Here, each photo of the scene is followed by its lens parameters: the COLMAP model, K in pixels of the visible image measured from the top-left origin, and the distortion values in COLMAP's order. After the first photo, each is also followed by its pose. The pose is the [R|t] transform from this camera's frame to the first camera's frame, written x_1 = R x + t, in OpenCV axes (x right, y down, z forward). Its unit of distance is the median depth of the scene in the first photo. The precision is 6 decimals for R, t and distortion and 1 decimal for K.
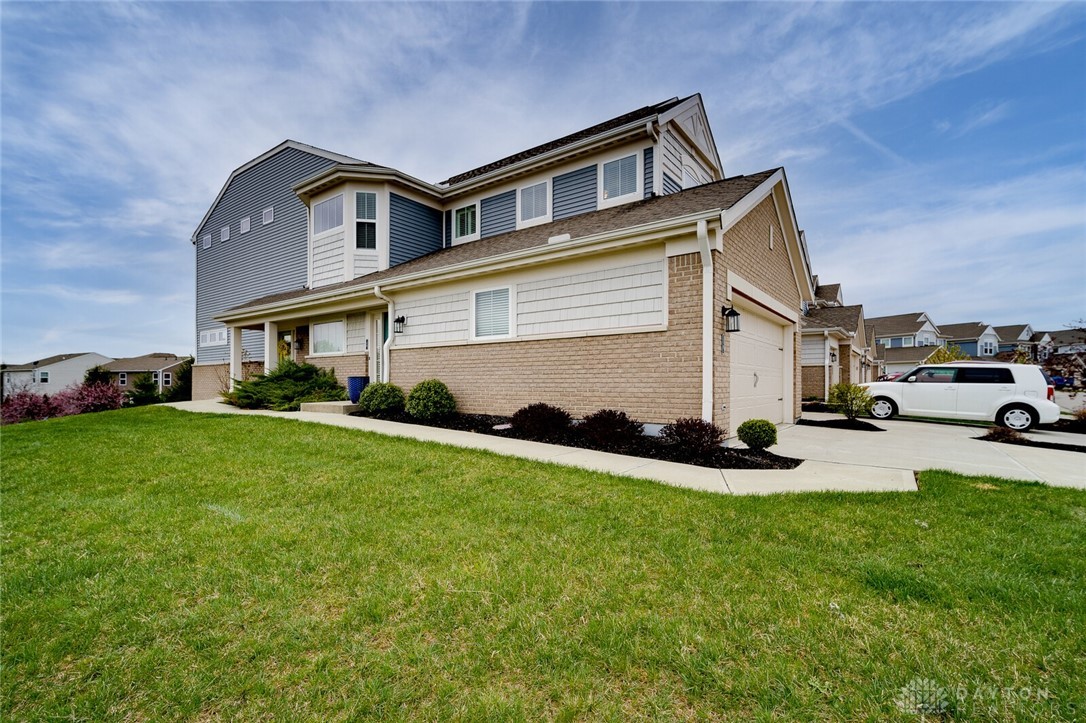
lens RADIAL K [[470.3, 0, 536.6], [0, 470.3, 373.0], [0, 0, 1]] dist [0.000354, 0.000587]
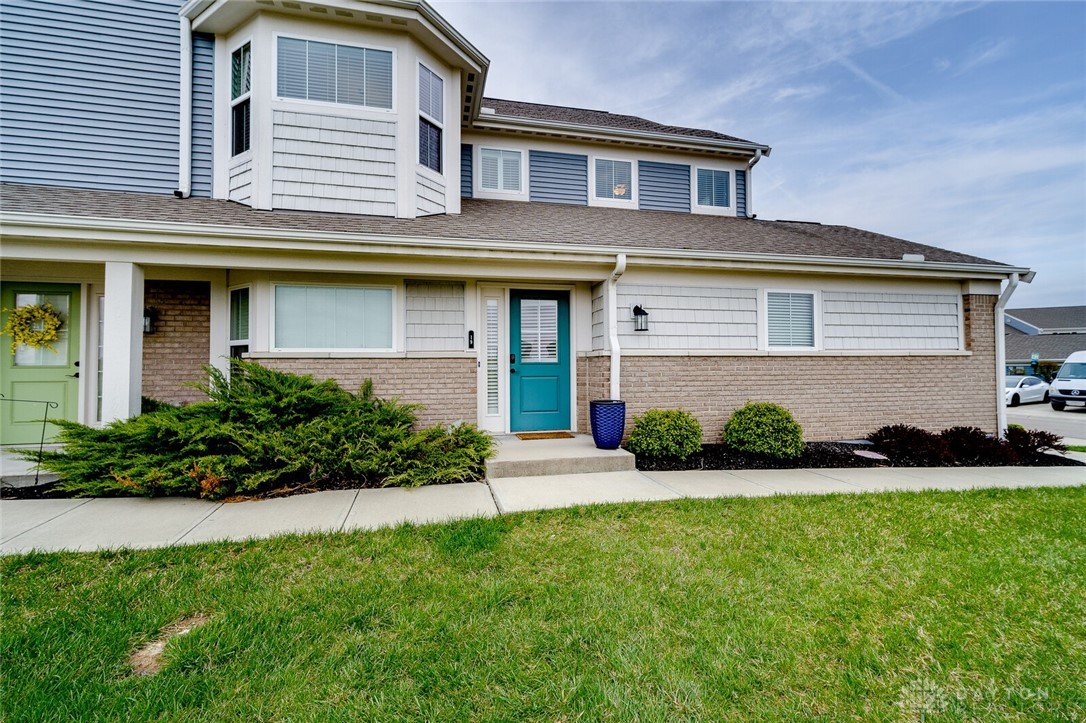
lens RADIAL K [[470.3, 0, 540.5], [0, 470.3, 356.3], [0, 0, 1]] dist [0.000354, 0.000587]
pose [[0.663652, 0.023443, 0.747674, -1.139674], [-0.006735, 0.999656, -0.025366, -0.042760], [-0.748011, 0.011799, 0.663582, 0.871470]]
